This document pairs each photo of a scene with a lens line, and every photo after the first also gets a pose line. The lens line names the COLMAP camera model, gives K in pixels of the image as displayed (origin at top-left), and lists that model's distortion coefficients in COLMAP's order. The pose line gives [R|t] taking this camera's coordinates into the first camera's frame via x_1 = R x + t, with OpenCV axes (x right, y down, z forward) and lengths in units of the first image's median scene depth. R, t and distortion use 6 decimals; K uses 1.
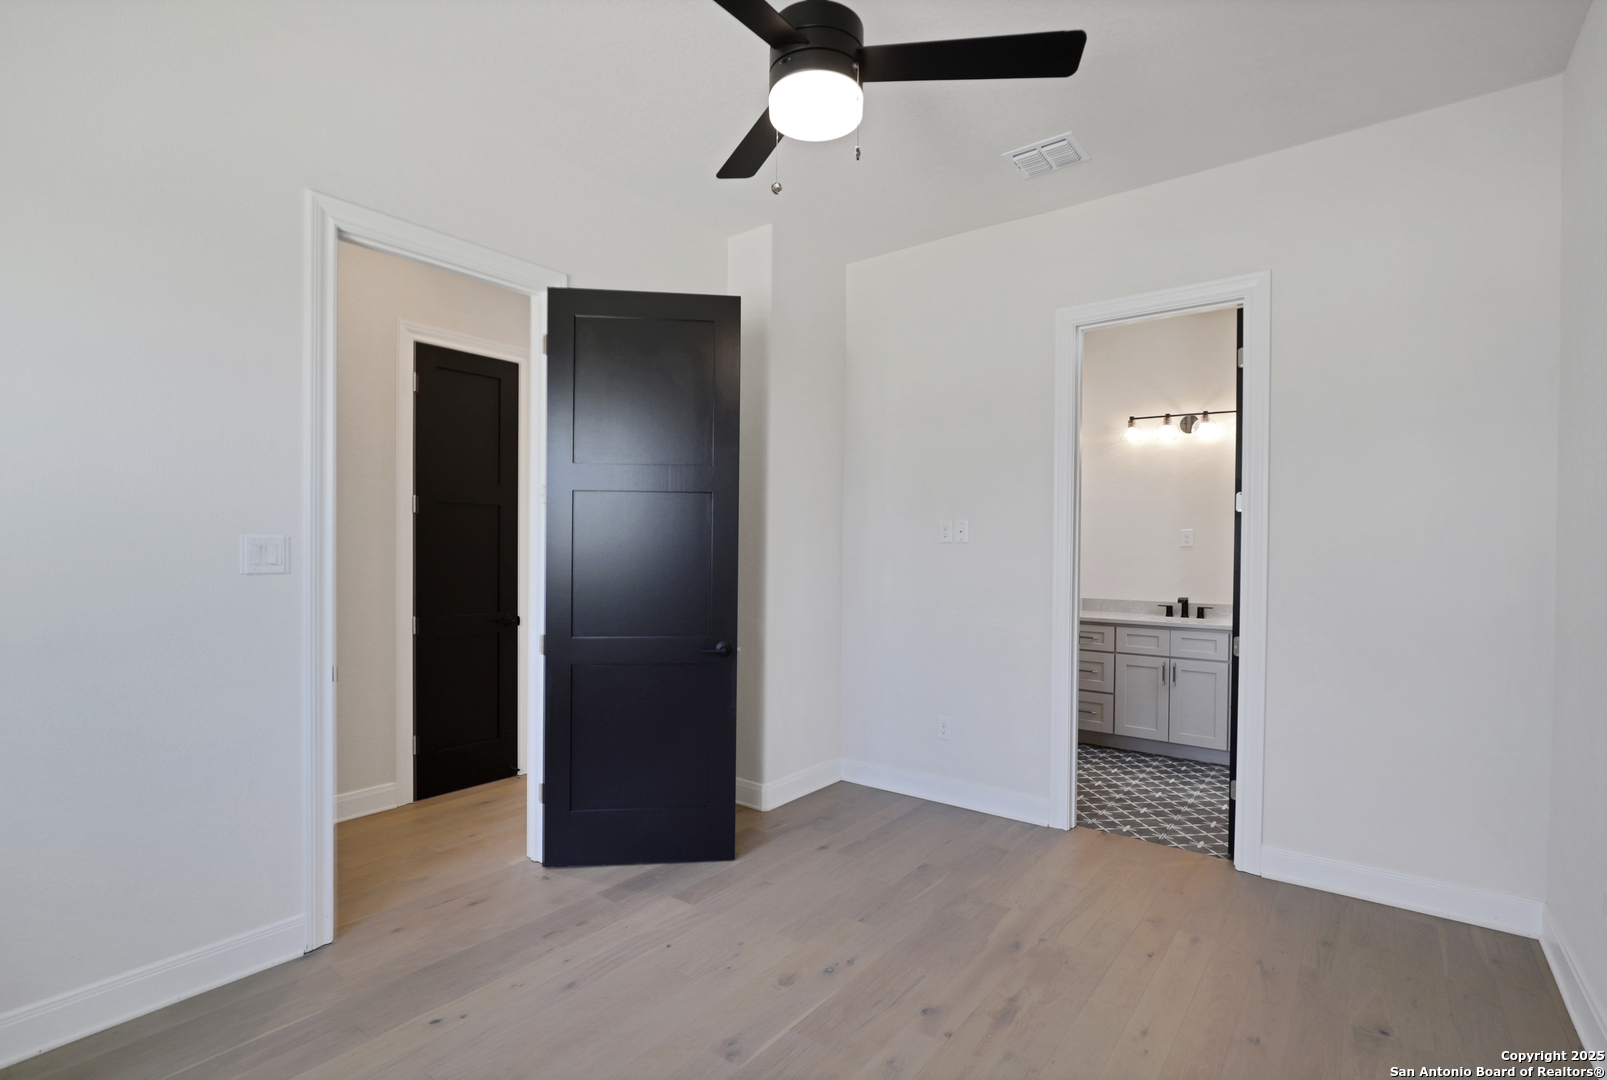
lens RADIAL K [[752.8, 0, 796.4], [0, 752.8, 541.2], [0, 0, 1]] dist [-0.022804, 0.005018]
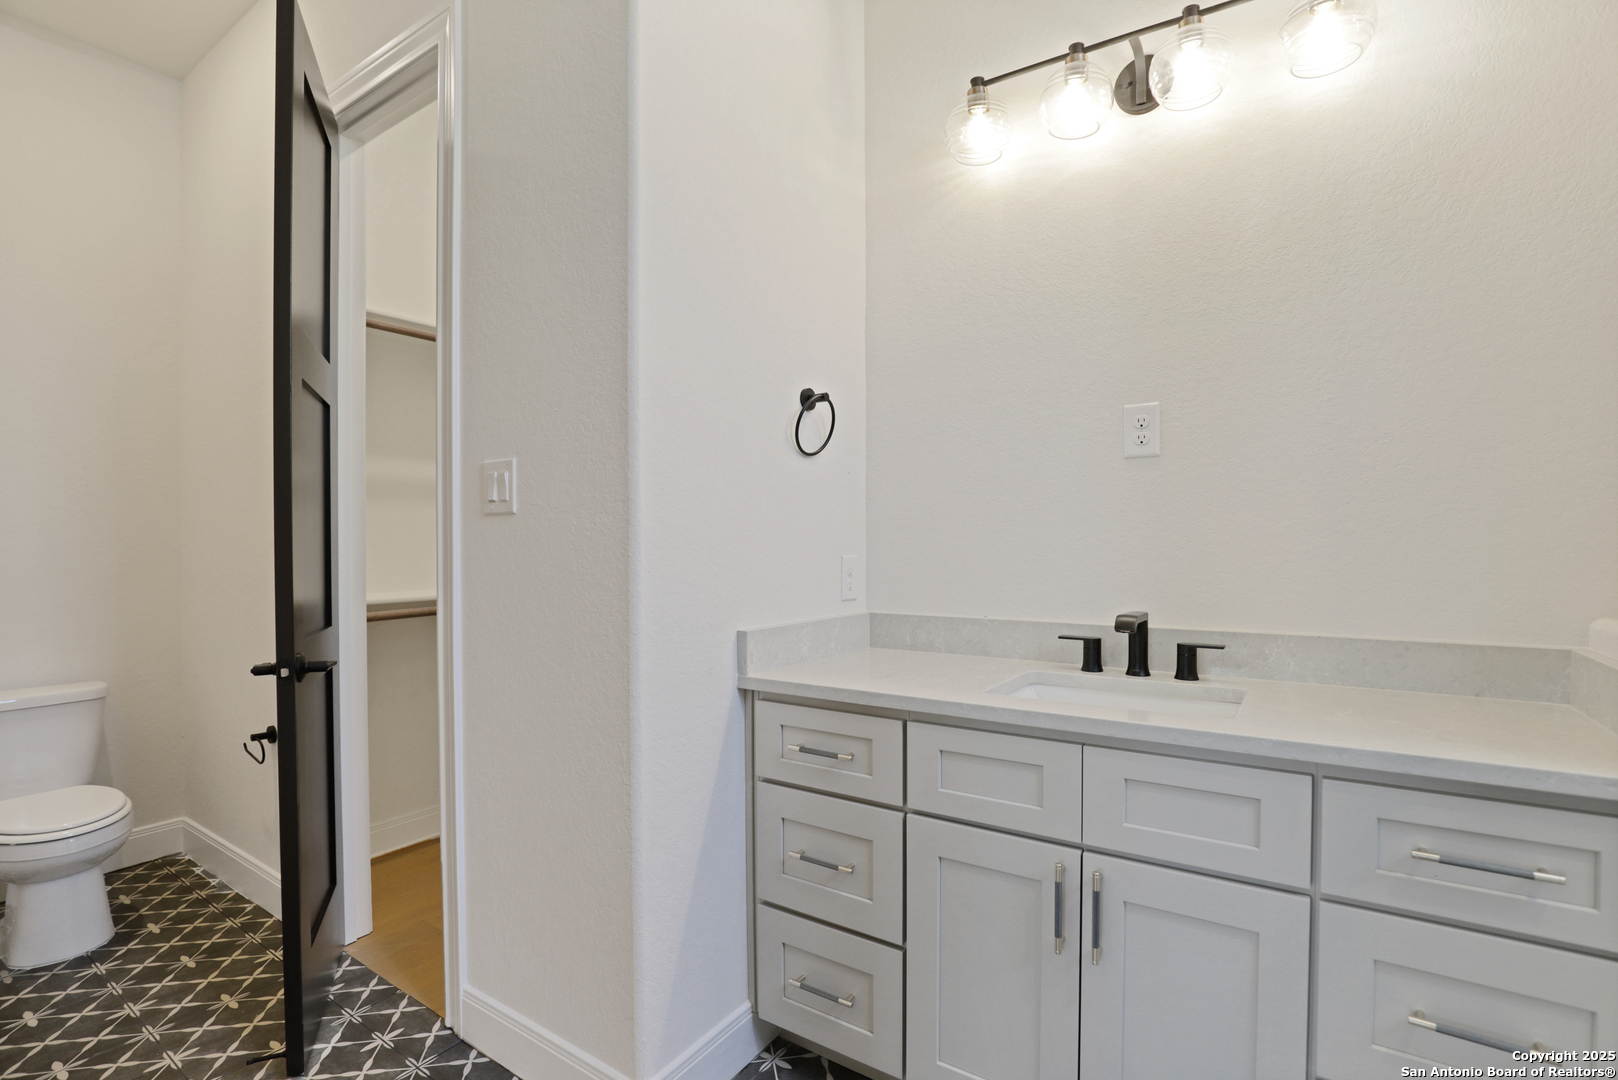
lens RADIAL K [[757.9, 0, 812.6], [0, 757.9, 539.4], [0, 0, 1]] dist [-0.022804, 0.005018]
pose [[0.997965, -0.009860, 0.063003, 0.367592], [0.009840, 0.999951, 0.000630, 0.042723], [-0.063006, -0.000008, 0.998013, 0.700497]]
